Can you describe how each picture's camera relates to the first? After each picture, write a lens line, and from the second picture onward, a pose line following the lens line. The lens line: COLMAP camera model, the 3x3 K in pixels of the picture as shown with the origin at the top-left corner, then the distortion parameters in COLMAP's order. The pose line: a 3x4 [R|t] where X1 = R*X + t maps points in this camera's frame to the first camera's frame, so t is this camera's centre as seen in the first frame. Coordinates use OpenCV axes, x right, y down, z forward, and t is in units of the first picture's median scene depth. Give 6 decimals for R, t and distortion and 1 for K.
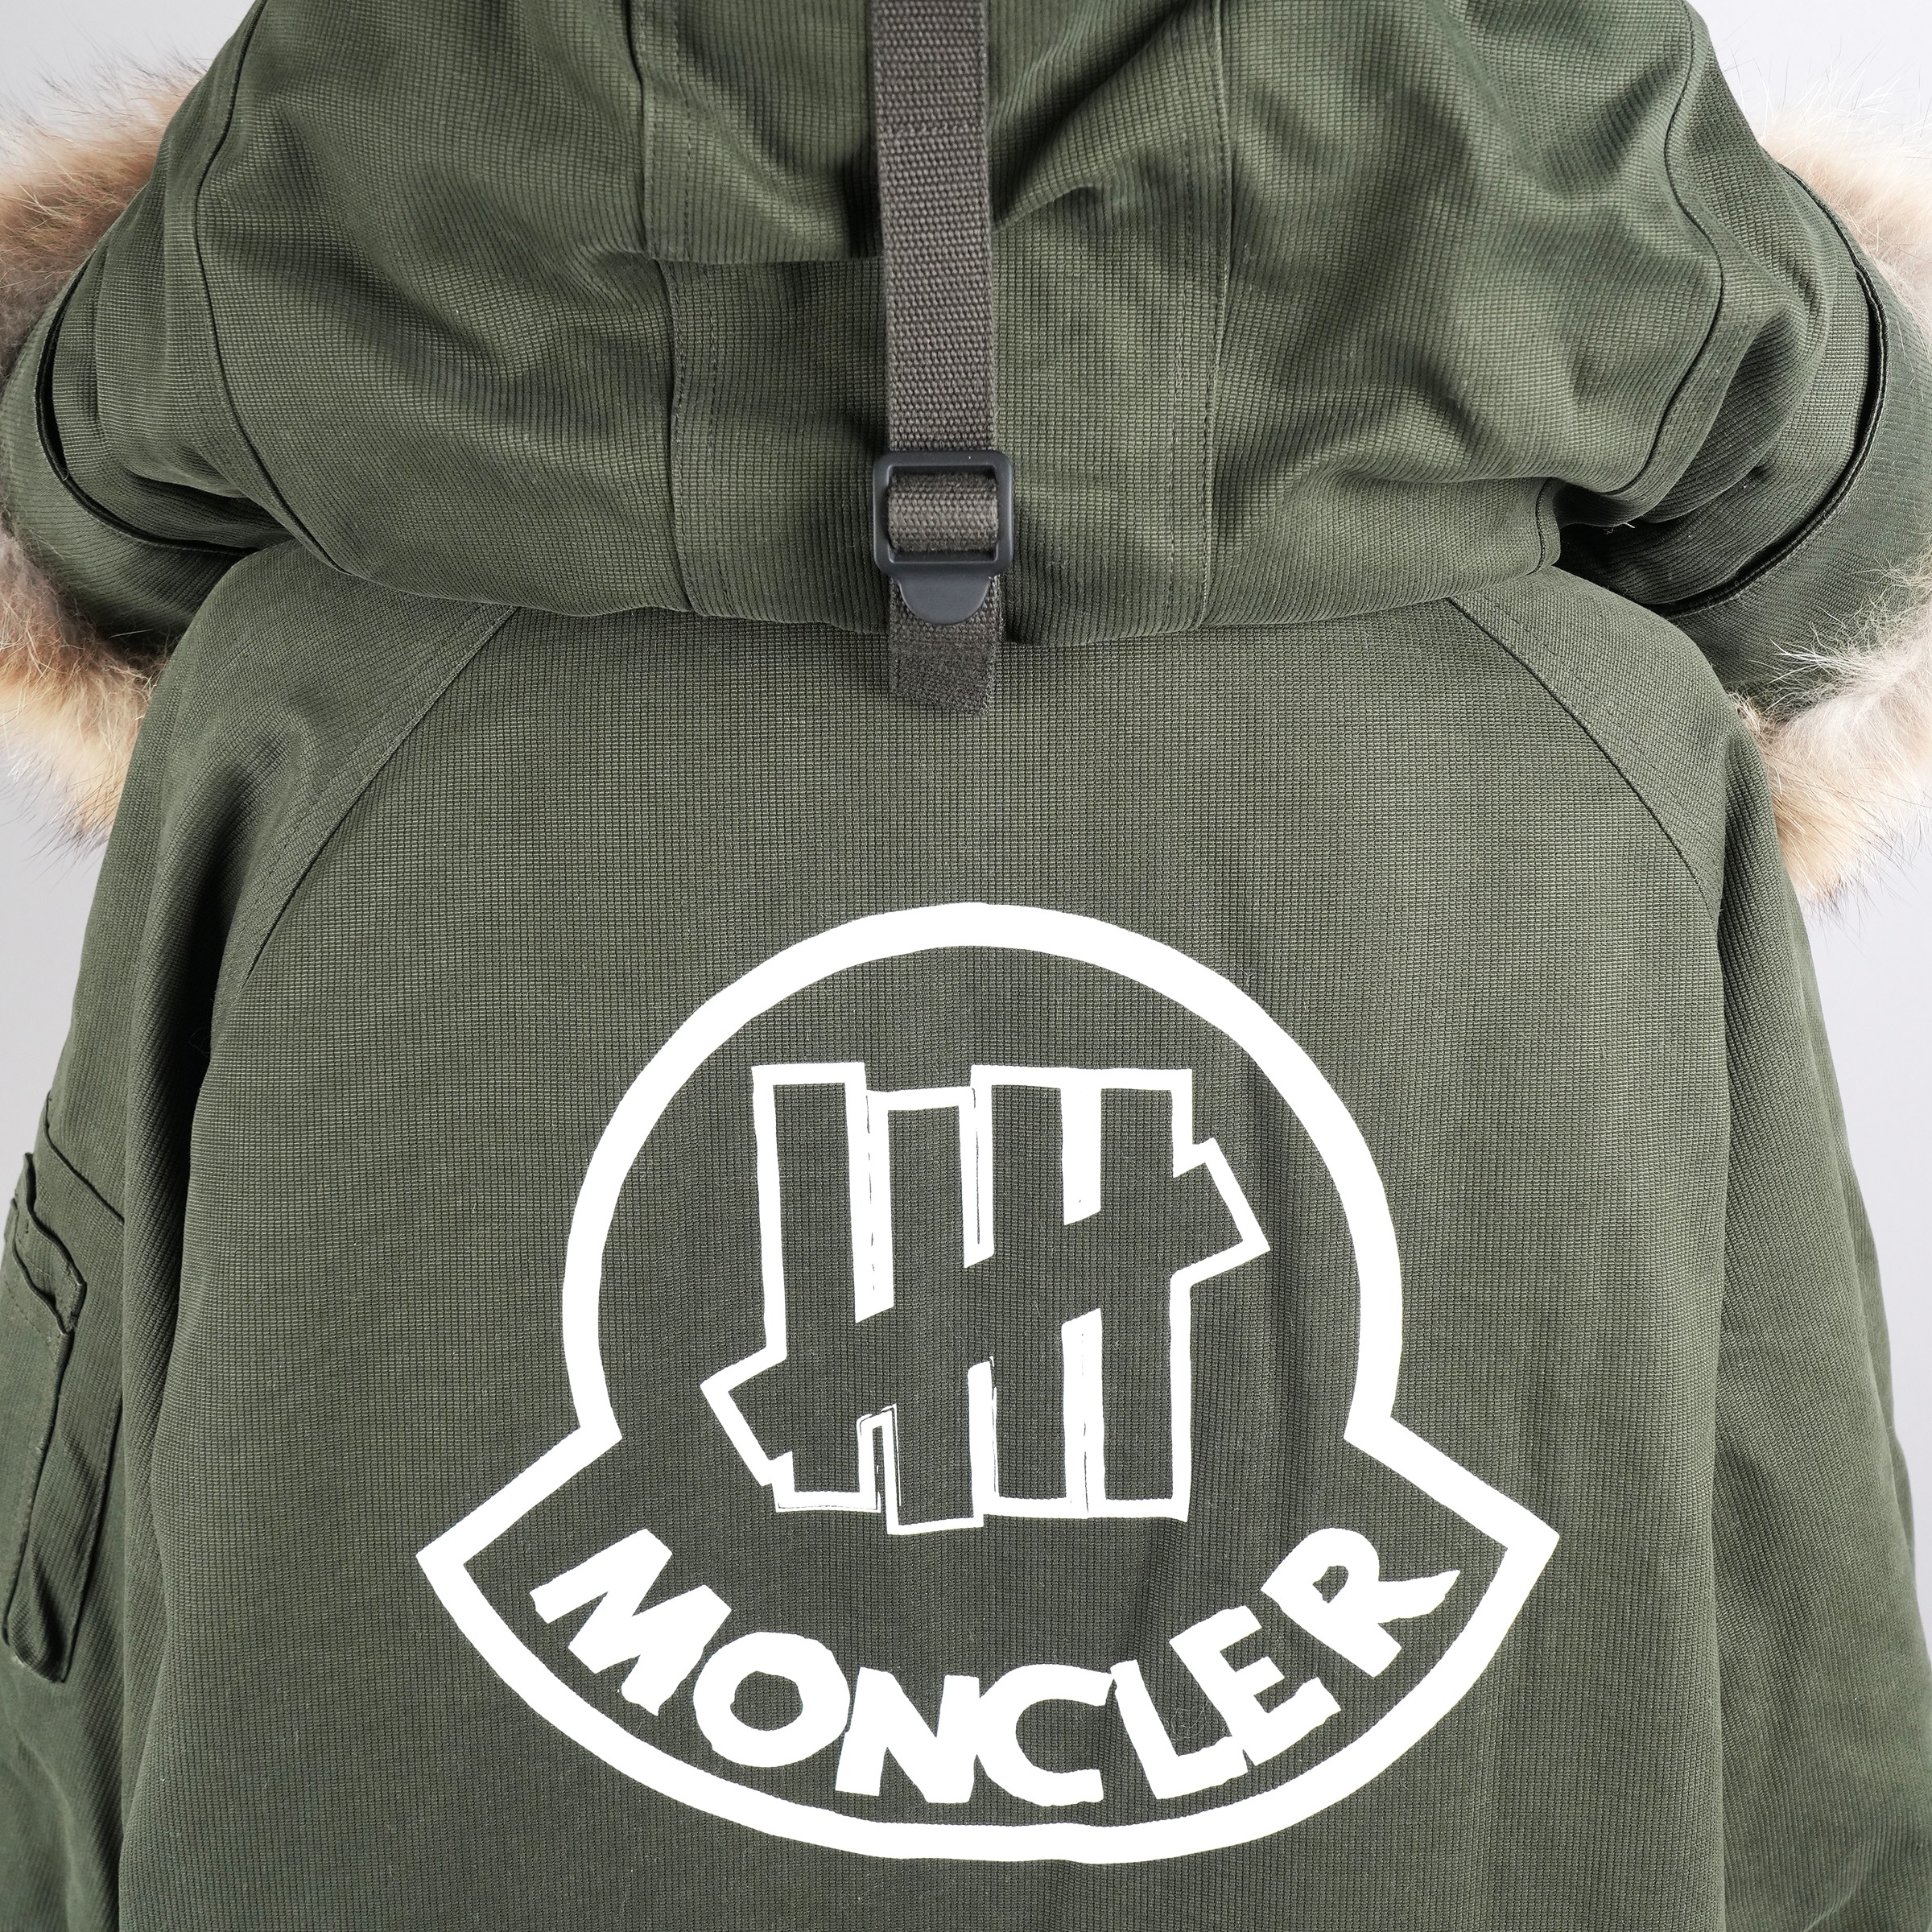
lens RADIAL K [[3836.8, 0, 873.6], [0, 3836.8, 967.4], [0, 0, 1]] dist [-0.013514, 0.112389]
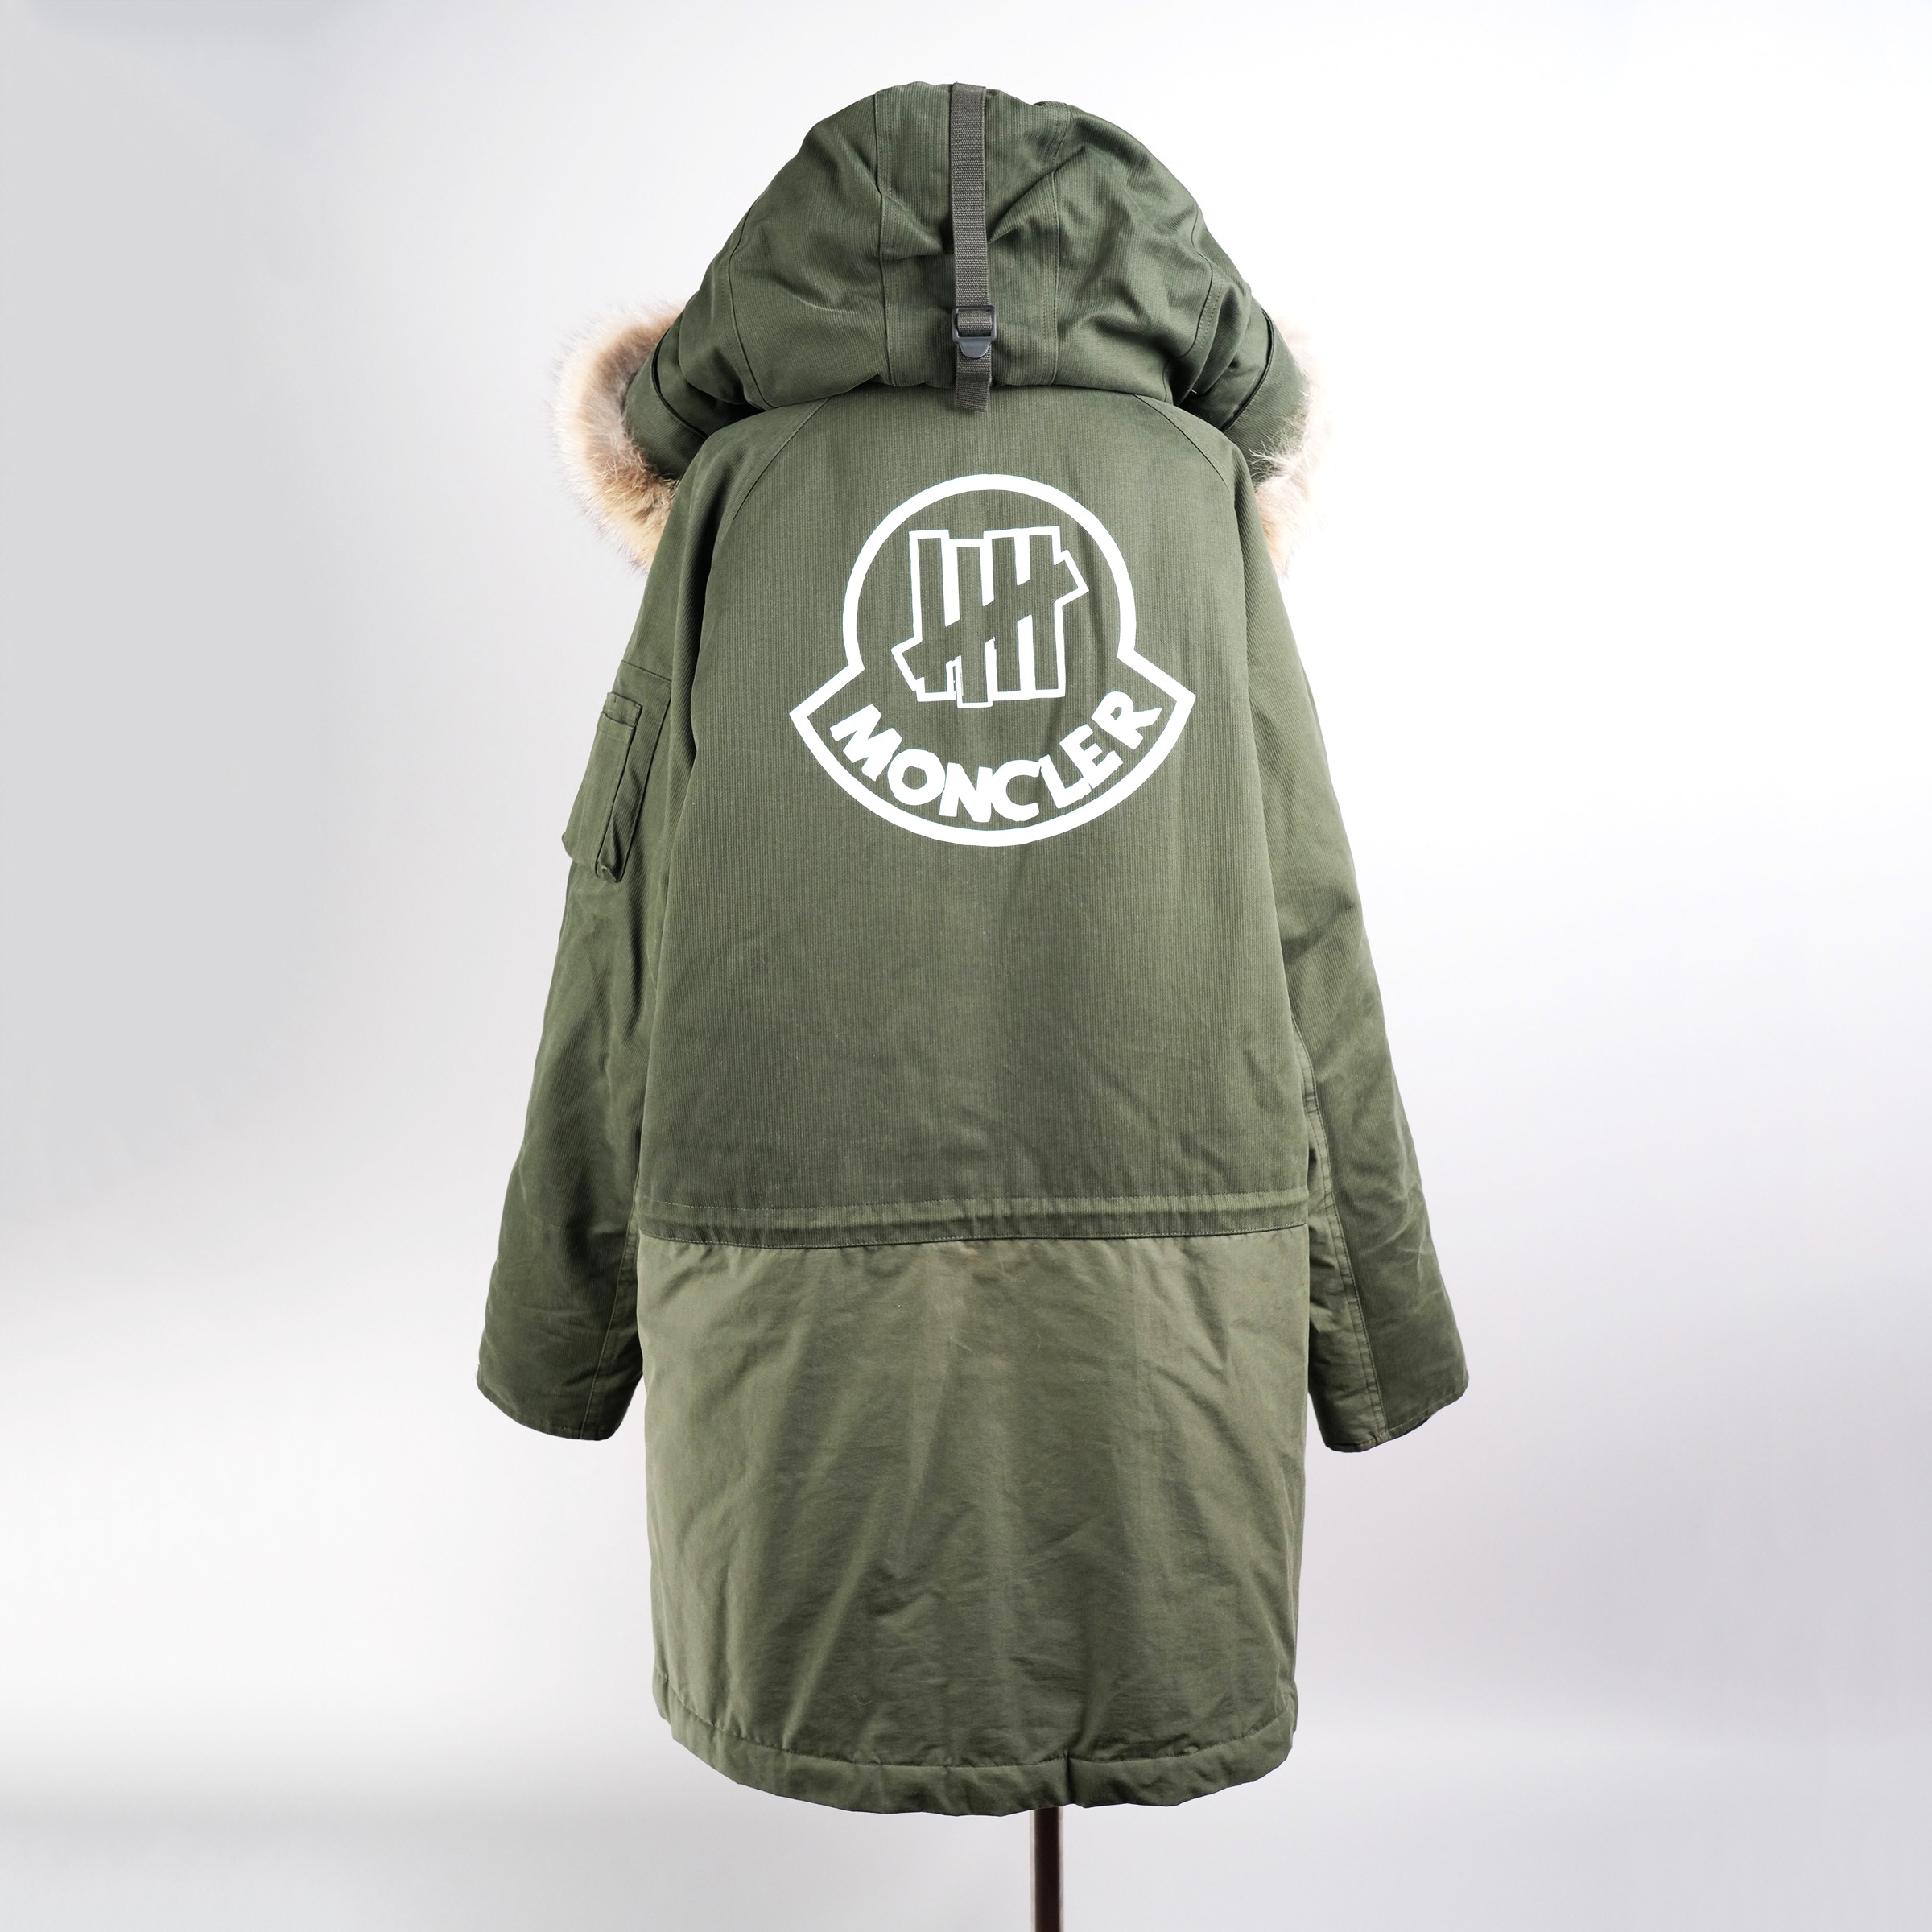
lens RADIAL K [[3836.8, 0, 873.6], [0, 3836.8, 967.4], [0, 0, 1]] dist [-0.013514, 0.112389]
pose [[0.997854, -0.001097, 0.065473, -0.244998], [0.030149, 0.895279, -0.444484, 1.584224], [-0.058129, 0.445504, 0.893391, -1.433376]]
